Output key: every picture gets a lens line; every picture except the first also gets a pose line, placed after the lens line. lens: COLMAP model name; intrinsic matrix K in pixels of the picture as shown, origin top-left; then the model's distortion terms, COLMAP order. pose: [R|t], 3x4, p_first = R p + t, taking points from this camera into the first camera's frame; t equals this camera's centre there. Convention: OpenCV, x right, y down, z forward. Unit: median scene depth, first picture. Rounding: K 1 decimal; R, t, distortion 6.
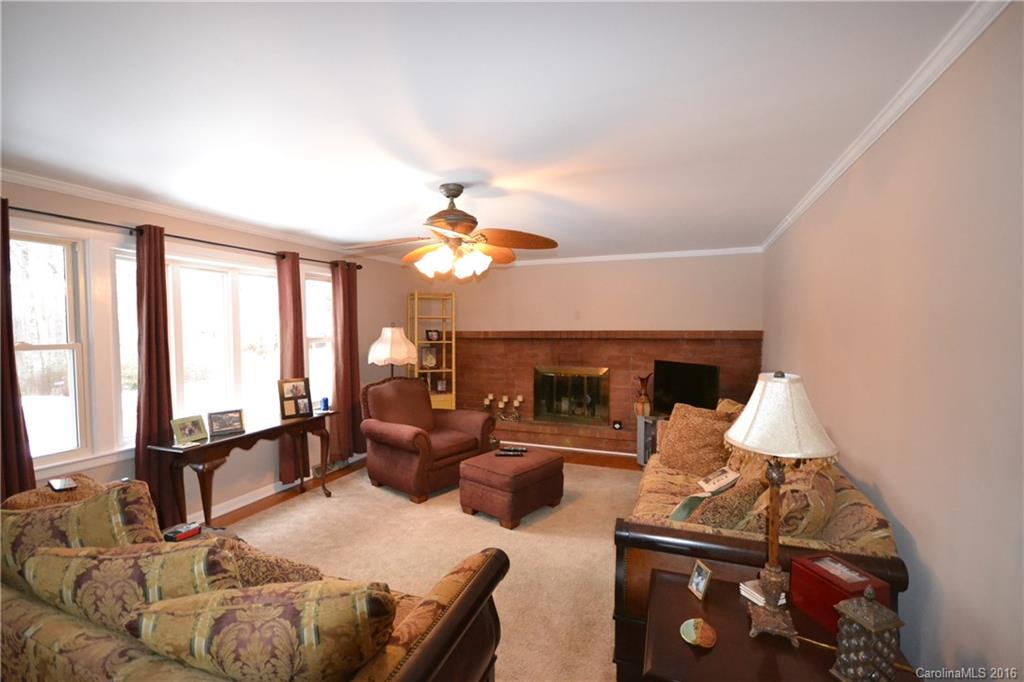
lens RADIAL K [[456.6, 0, 505.6], [0, 456.6, 351.5], [0, 0, 1]] dist [-0.000883, -0.000171]
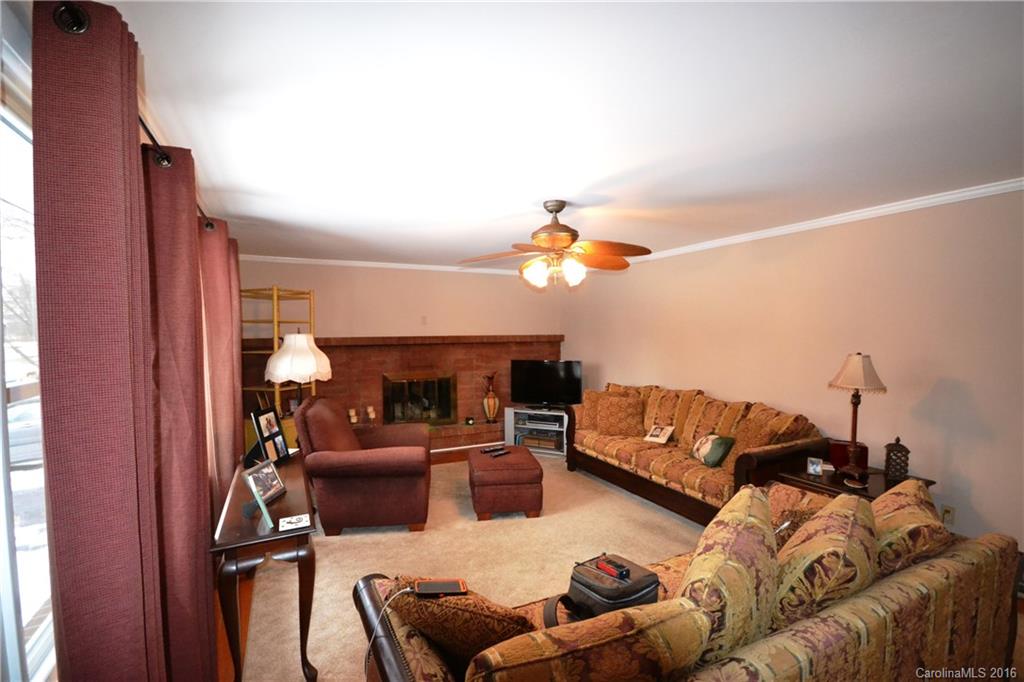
lens RADIAL K [[456.6, 0, 505.6], [0, 456.6, 351.5], [0, 0, 1]] dist [-0.000883, -0.000171]
pose [[0.668404, -0.033417, 0.743047, -0.514304], [0.042871, 0.999060, 0.006366, -0.010313], [-0.742562, 0.027601, 0.669209, 0.193607]]
